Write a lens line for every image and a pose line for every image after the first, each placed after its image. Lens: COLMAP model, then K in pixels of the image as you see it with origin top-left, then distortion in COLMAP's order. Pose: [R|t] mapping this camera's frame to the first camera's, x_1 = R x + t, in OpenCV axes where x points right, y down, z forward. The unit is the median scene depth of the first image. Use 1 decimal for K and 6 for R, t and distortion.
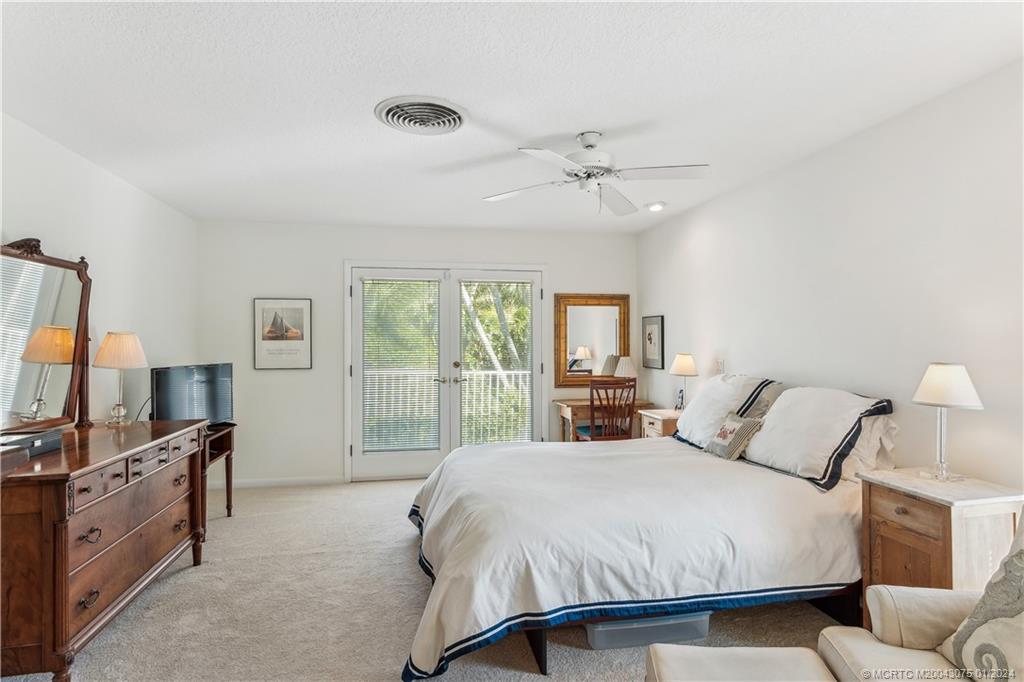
lens RADIAL K [[541.5, 0, 517.6], [0, 541.5, 339.8], [0, 0, 1]] dist [-0.002234, 0.004204]
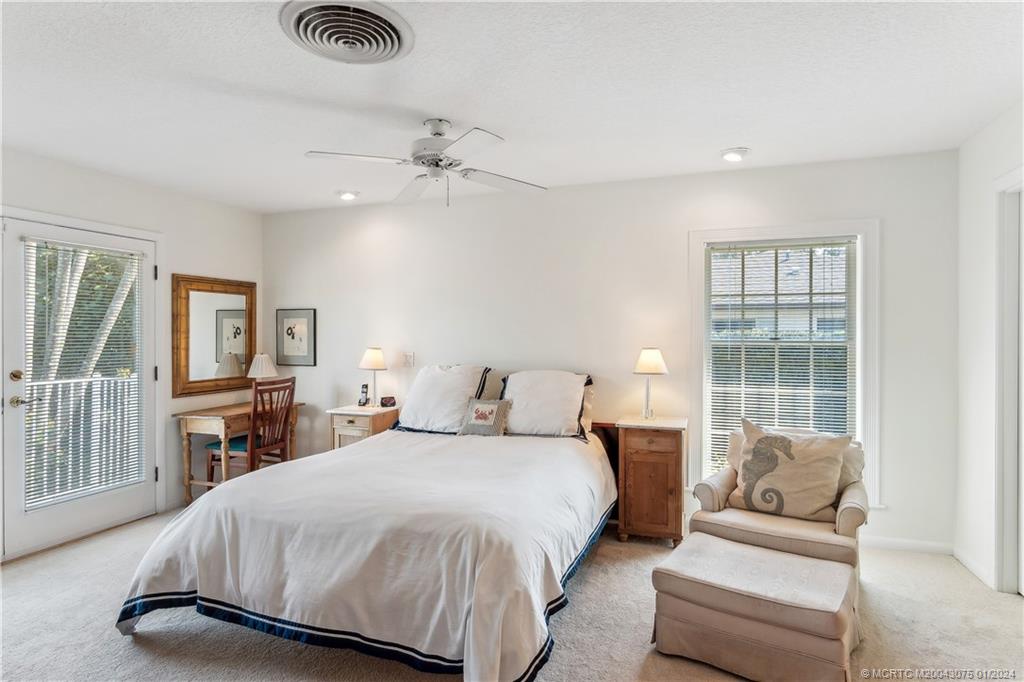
lens RADIAL K [[541.5, 0, 515.8], [0, 541.5, 338.4], [0, 0, 1]] dist [-0.002234, 0.004204]
pose [[0.515644, -0.004791, 0.856790, -0.369460], [0.001054, 0.999987, 0.004957, 0.002229], [-0.856802, -0.001653, 0.515642, 0.223611]]
